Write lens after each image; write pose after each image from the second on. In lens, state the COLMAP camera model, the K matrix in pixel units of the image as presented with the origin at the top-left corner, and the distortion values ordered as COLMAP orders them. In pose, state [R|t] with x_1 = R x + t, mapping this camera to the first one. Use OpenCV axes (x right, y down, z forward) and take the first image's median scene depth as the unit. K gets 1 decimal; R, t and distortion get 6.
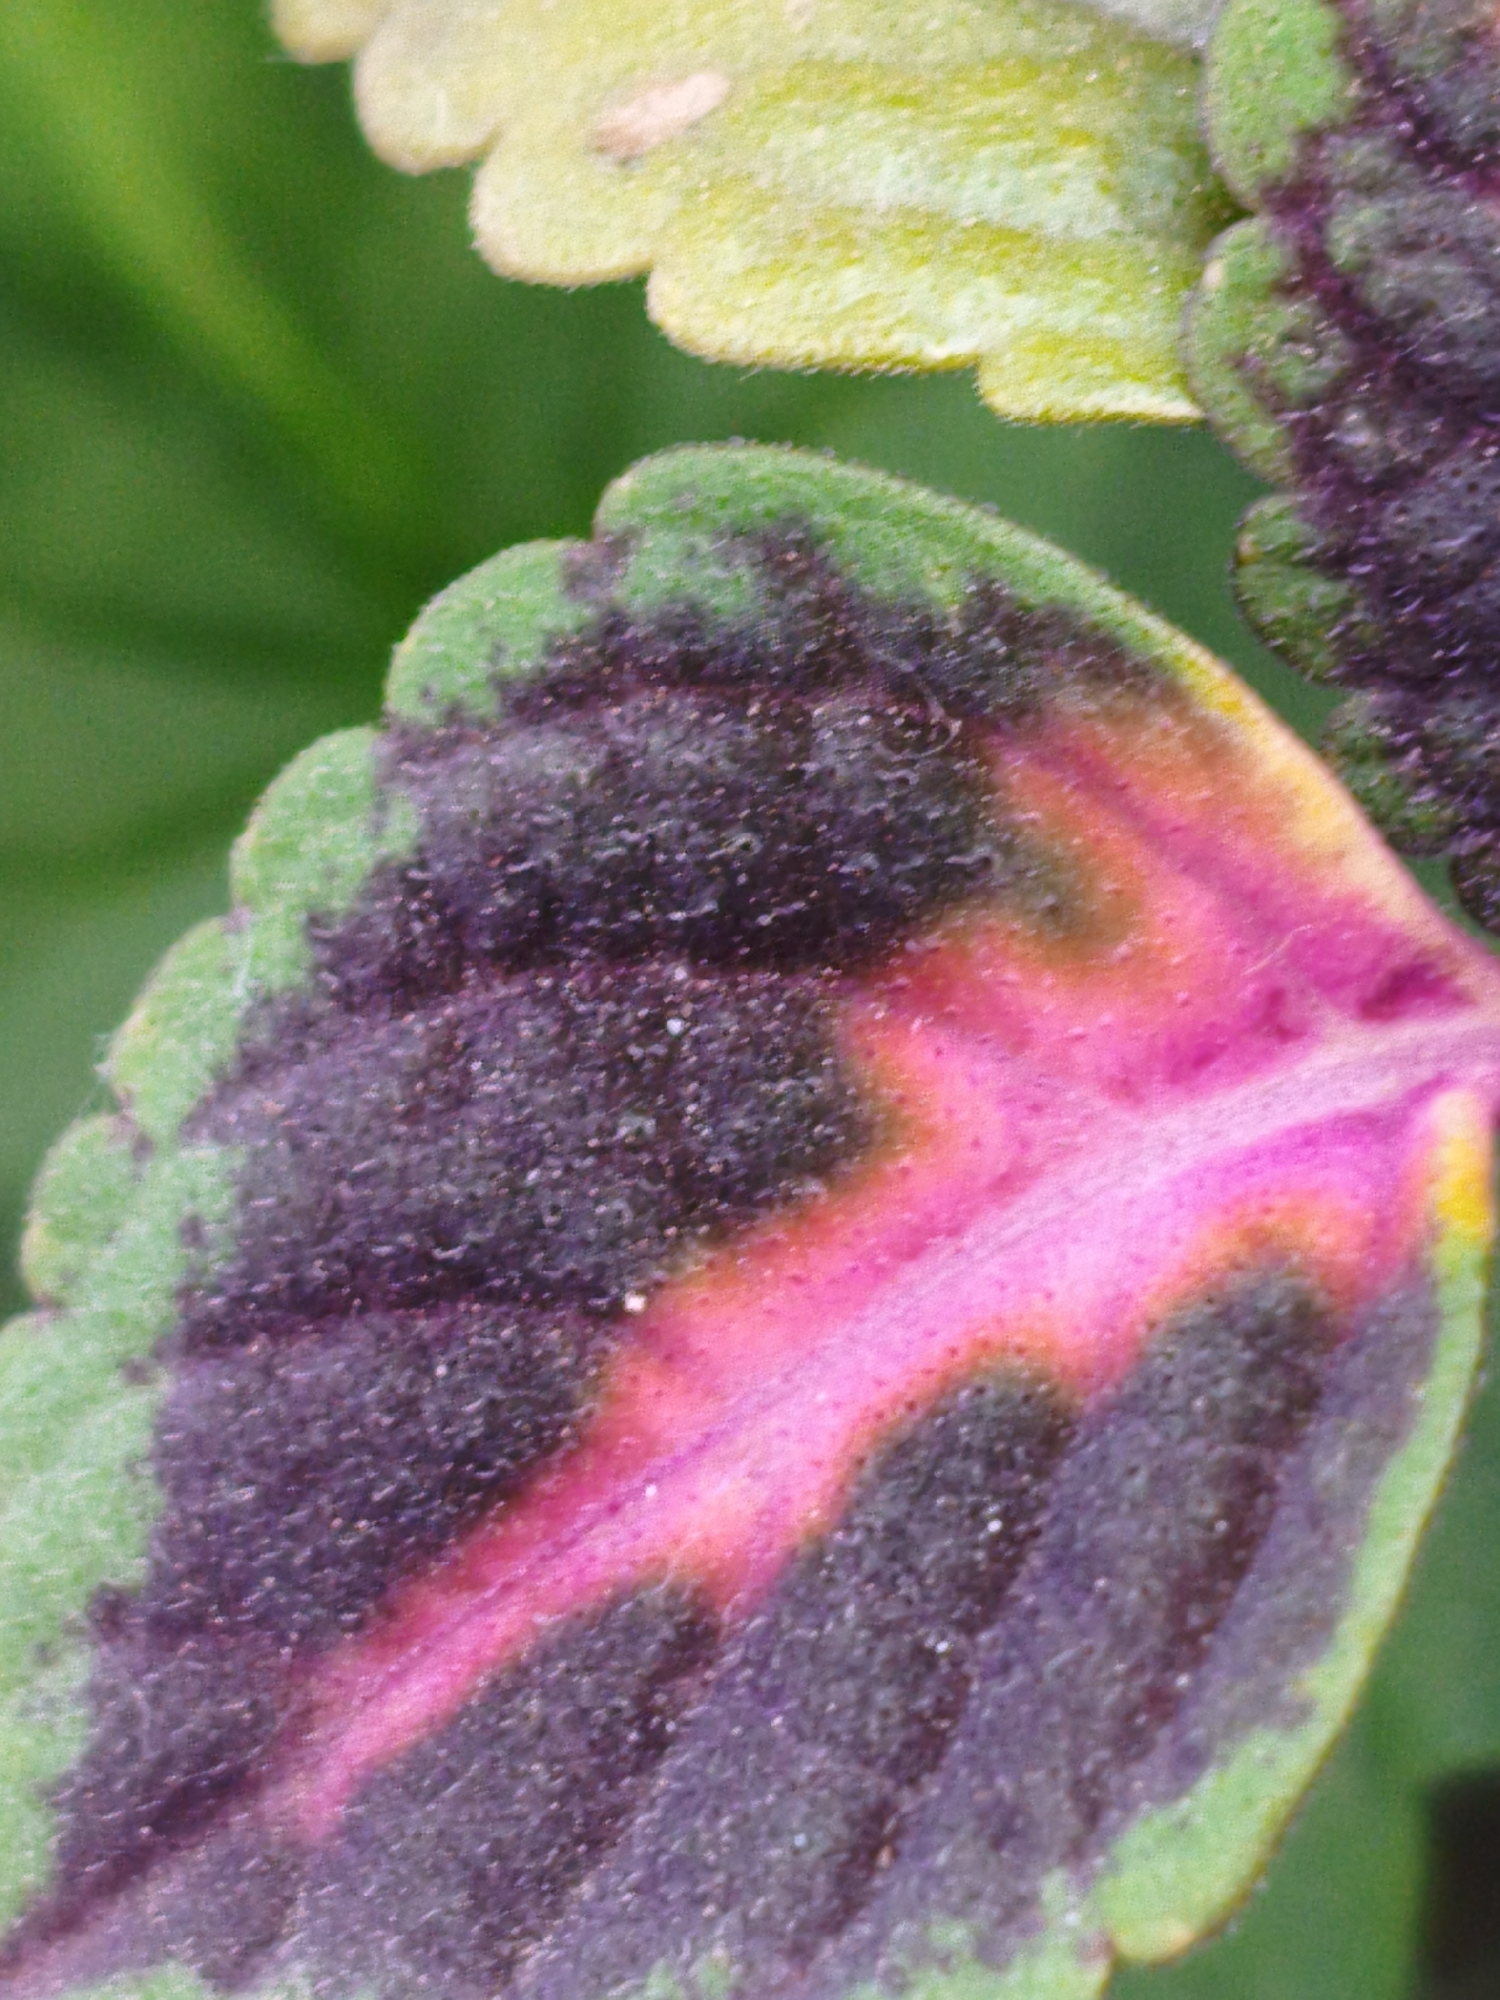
lens RADIAL K [[7873.6, 0, 750.0], [0, 7873.6, 1000.0], [0, 0, 1]] dist [0.100395, 0.382401]
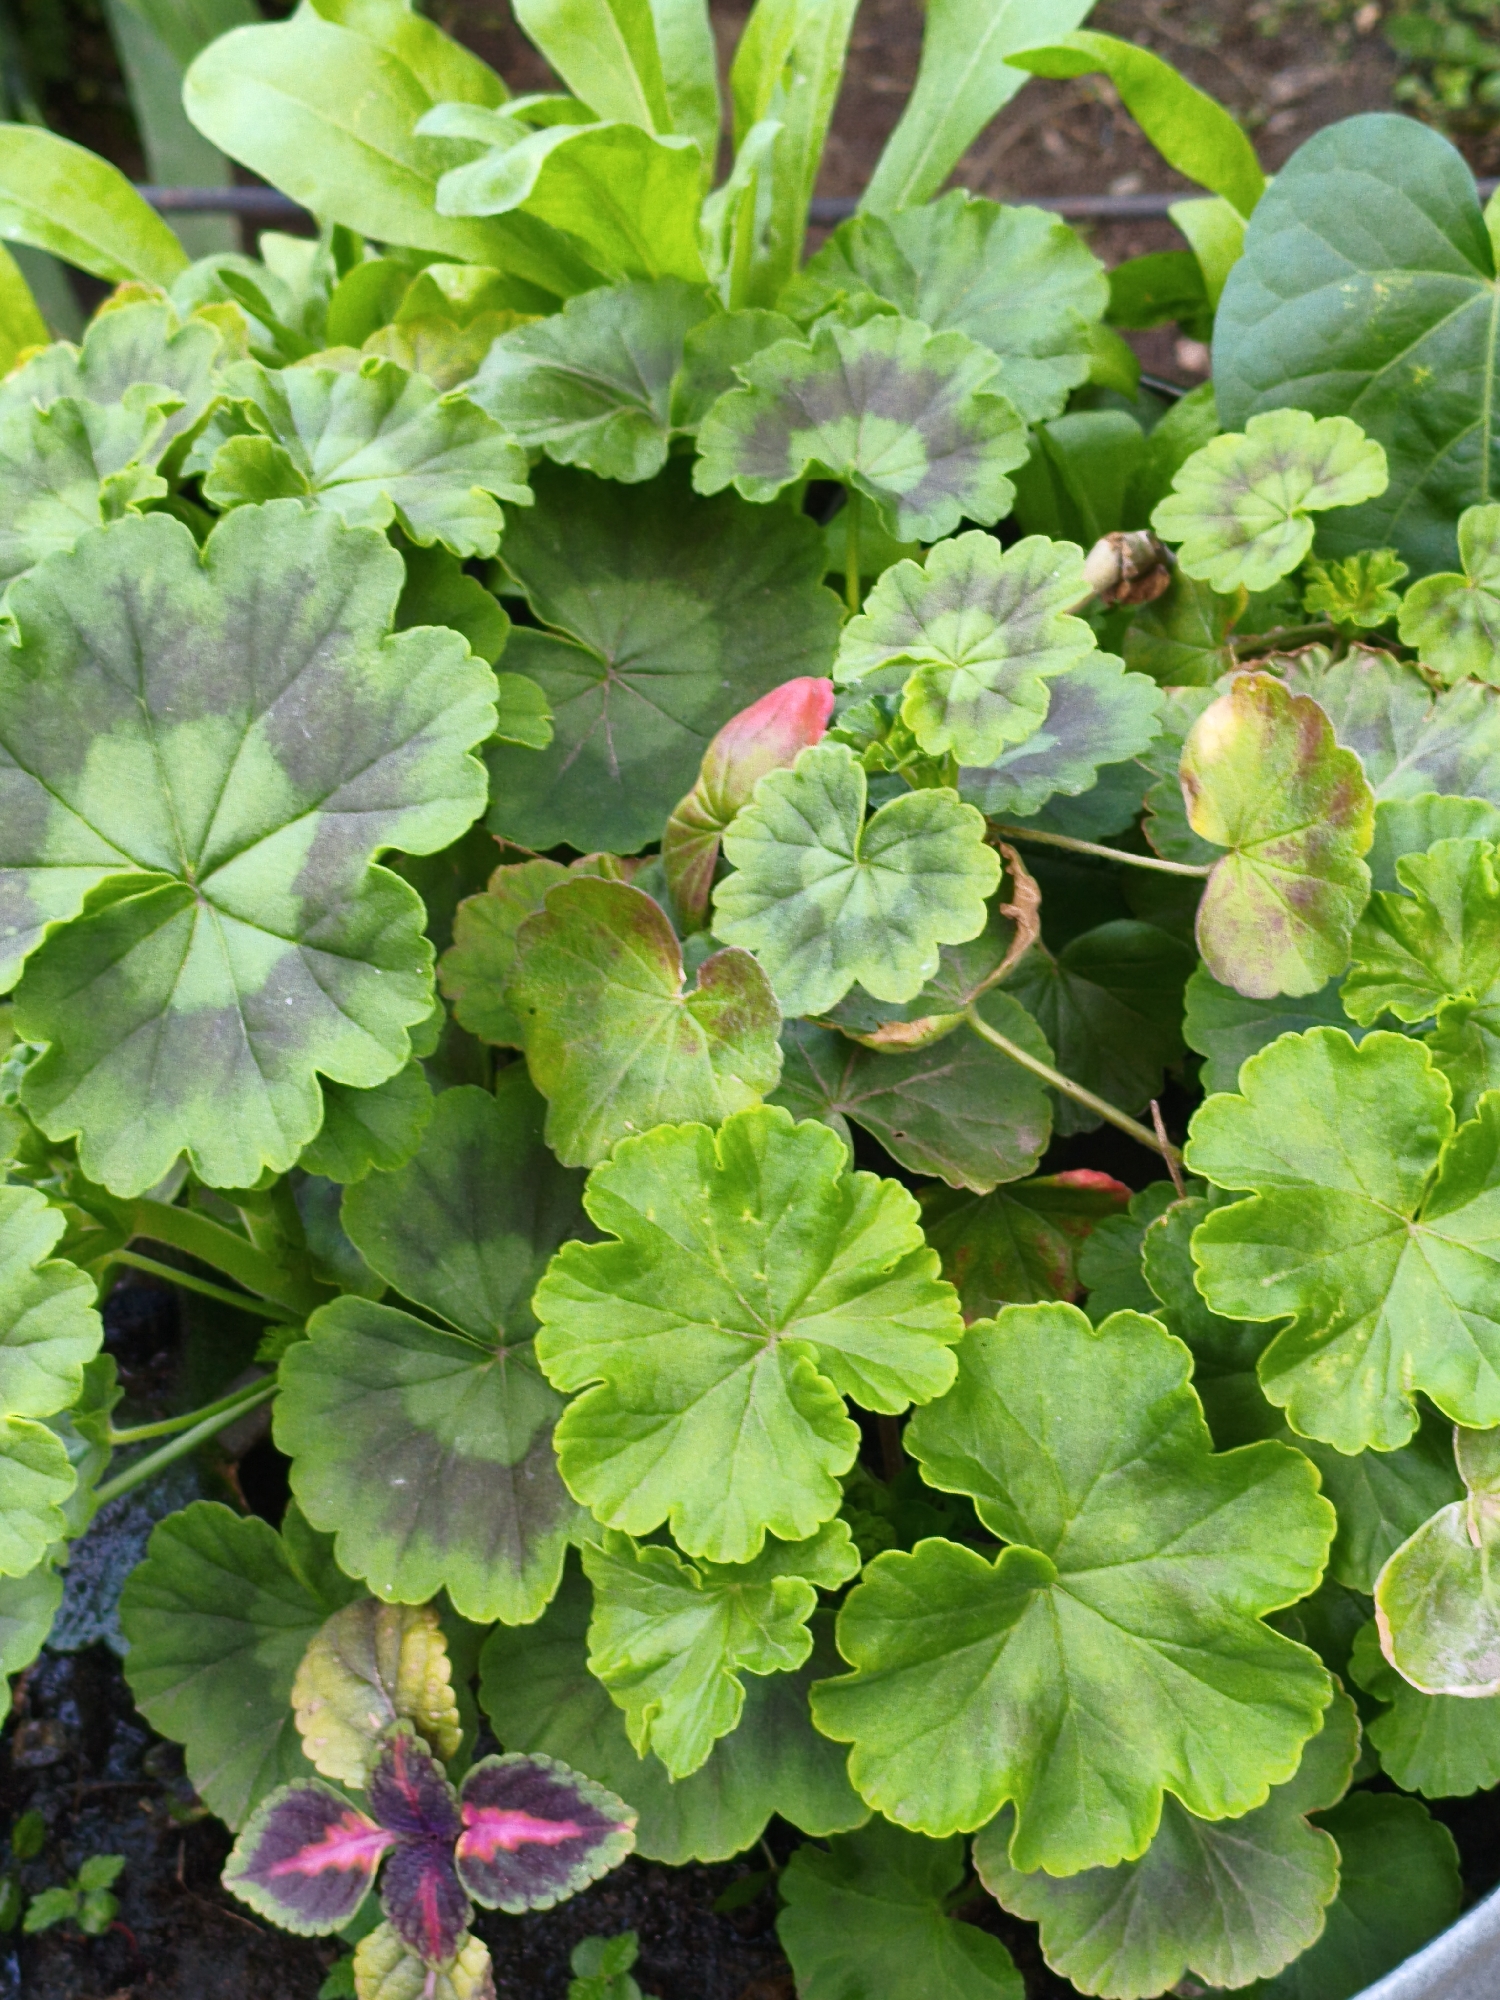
lens RADIAL K [[4002.1, 0, 750.0], [0, 4002.1, 1000.0], [0, 0, 1]] dist [0.178676, -0.345008]
pose [[0.989760, 0.141686, 0.017350, 0.331589], [-0.139246, 0.931605, 0.335743, -3.006629], [0.031407, -0.334721, 0.941794, -3.828441]]
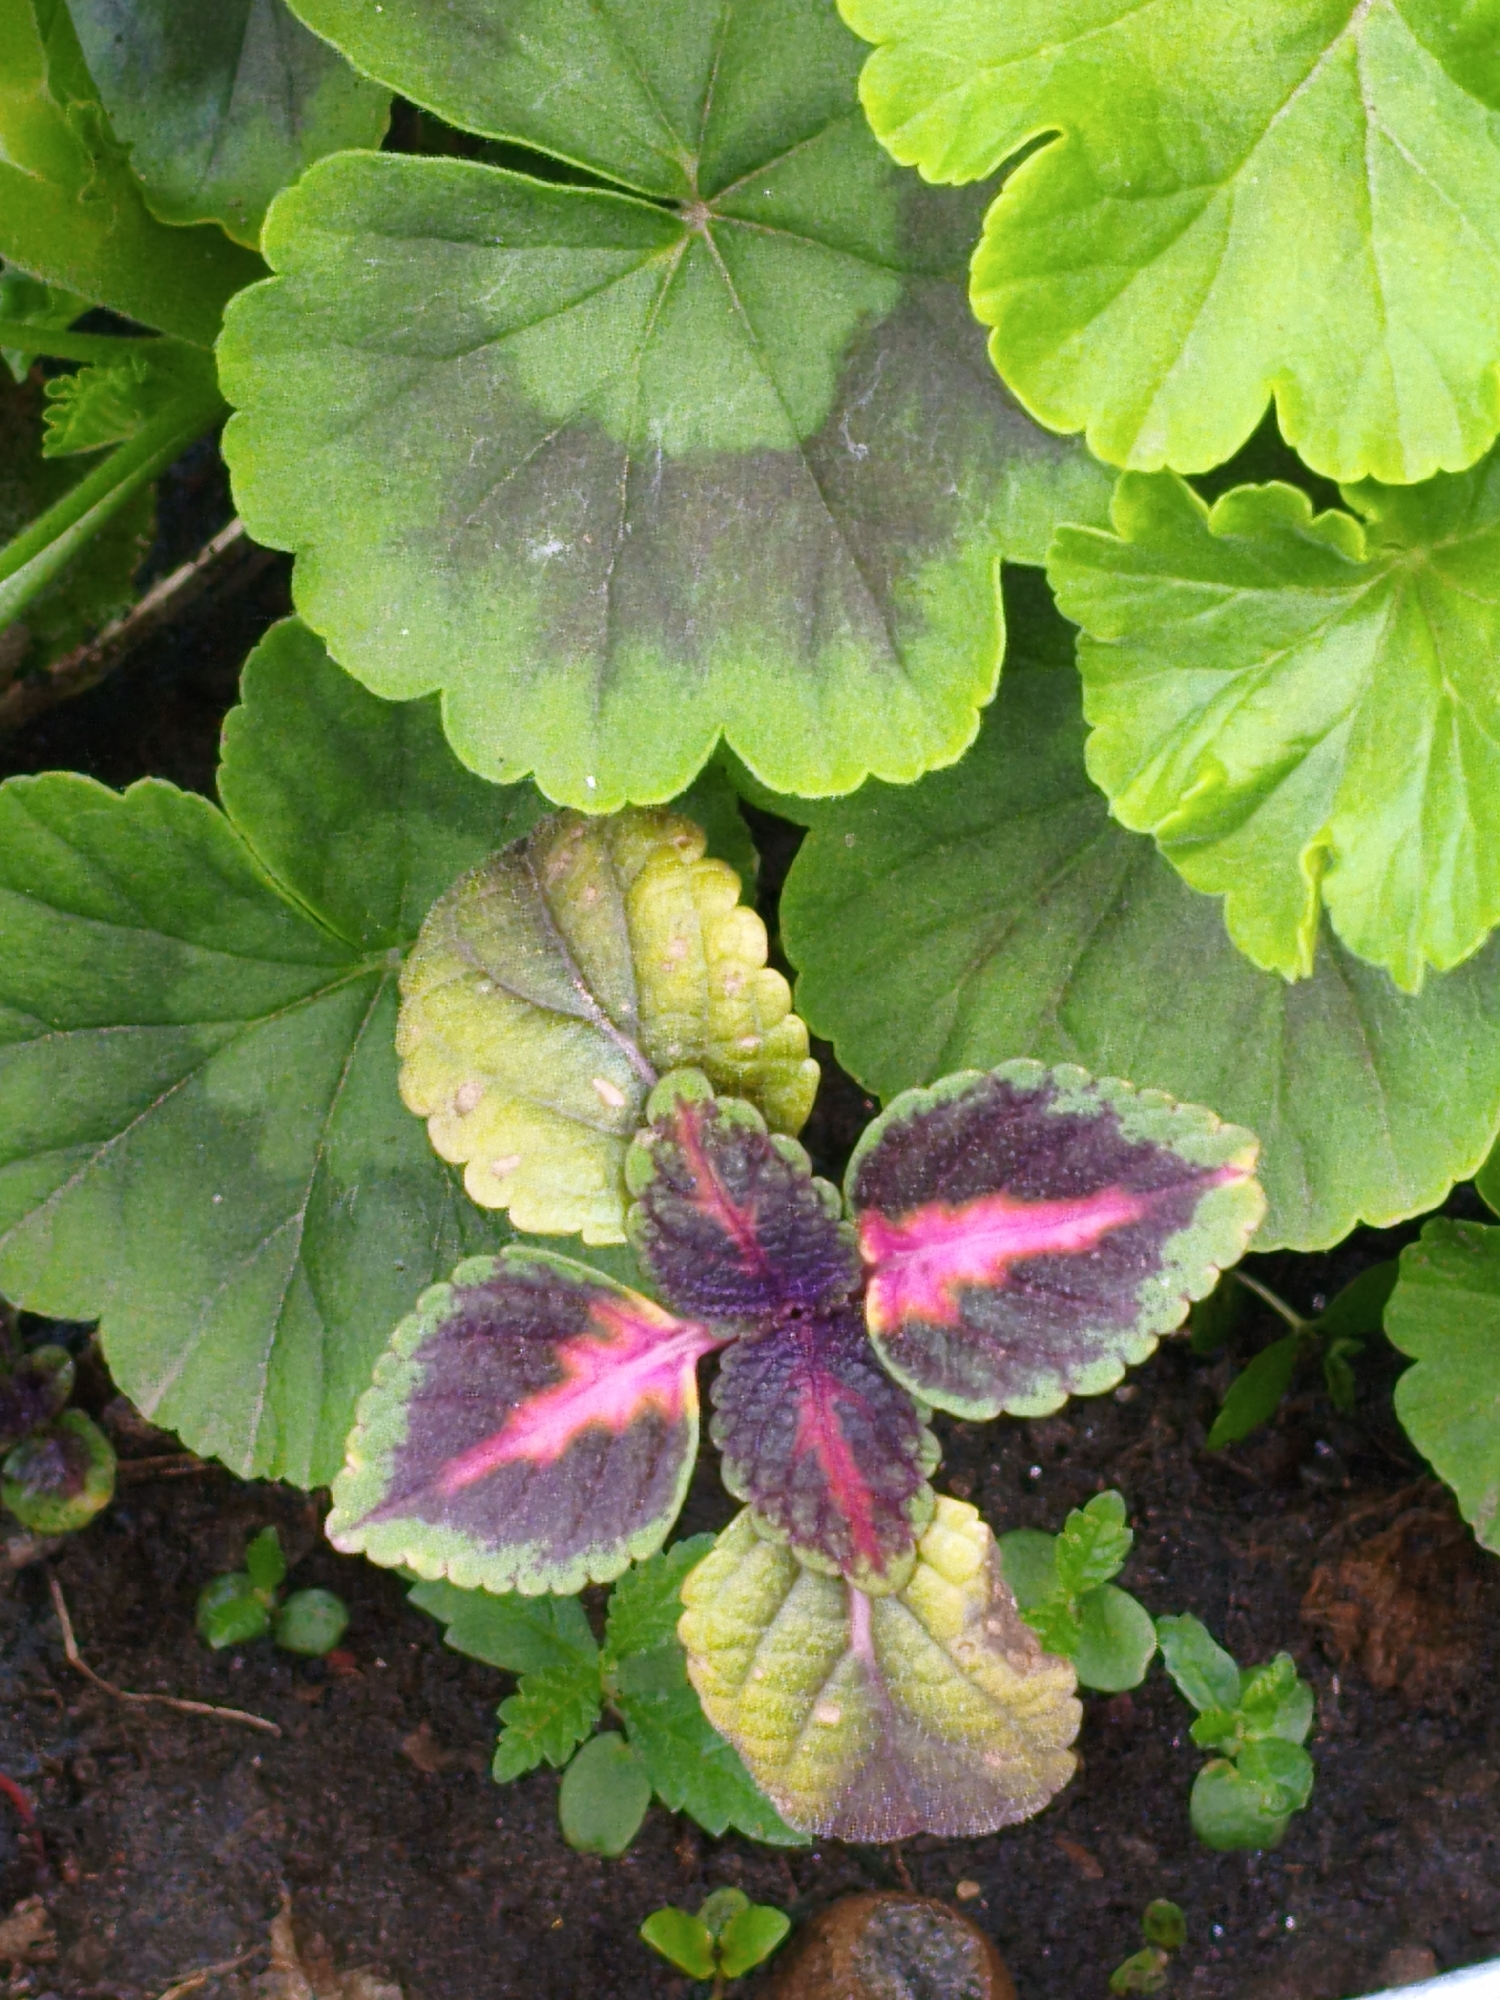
lens RADIAL K [[6921.9, 0, 750.0], [0, 6921.9, 1000.0], [0, 0, 1]] dist [0.179008, 2.323725]
pose [[0.985392, -0.097801, 0.139420, -0.442031], [0.031831, 0.910003, 0.413377, -1.940174], [-0.167301, -0.402901, 0.899823, -2.739275]]
